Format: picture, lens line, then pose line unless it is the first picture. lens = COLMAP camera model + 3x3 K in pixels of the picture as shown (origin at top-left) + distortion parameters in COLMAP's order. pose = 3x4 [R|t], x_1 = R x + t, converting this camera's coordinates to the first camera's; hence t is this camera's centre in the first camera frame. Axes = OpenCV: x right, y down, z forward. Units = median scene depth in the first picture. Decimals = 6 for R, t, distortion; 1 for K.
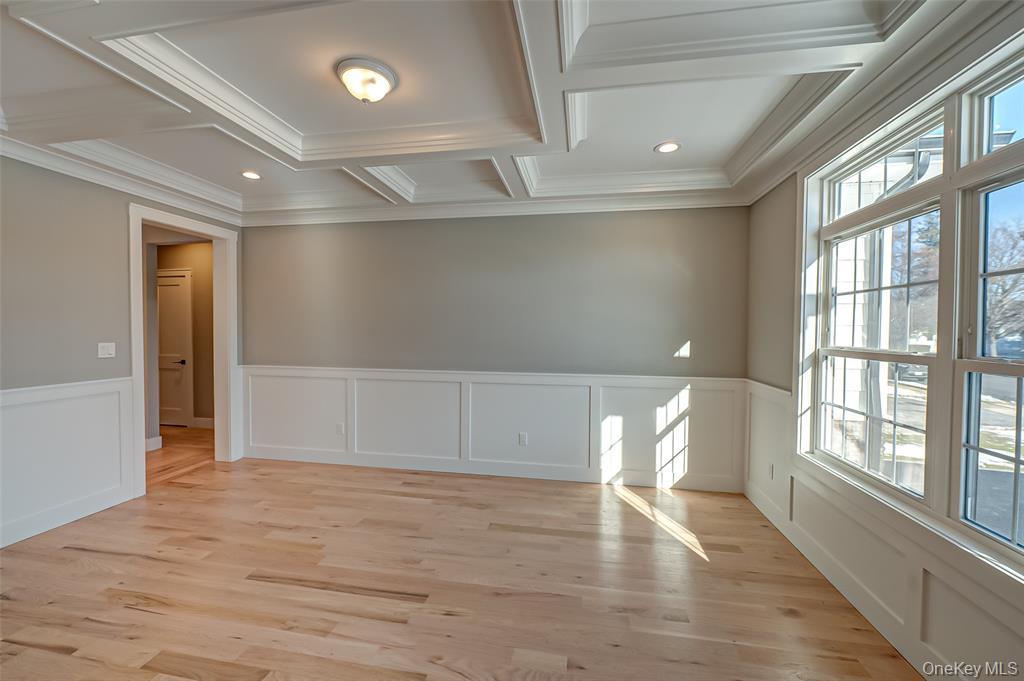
lens RADIAL K [[402.0, 0, 514.2], [0, 402.0, 338.6], [0, 0, 1]] dist [-0.009193, -0.000233]
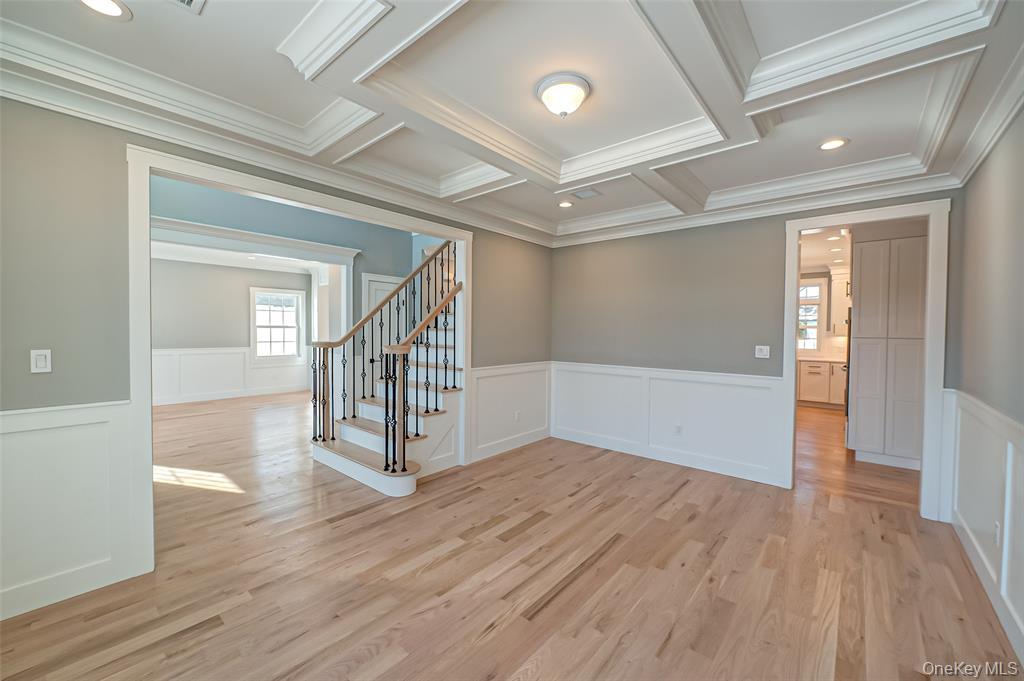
lens RADIAL K [[402.0, 0, 514.2], [0, 402.0, 338.6], [0, 0, 1]] dist [-0.009193, -0.000233]
pose [[-0.511139, 0.004788, -0.859484, 0.497209], [-0.034162, 0.999081, 0.025882, -0.020775], [0.858819, 0.042591, -0.510506, 1.192456]]
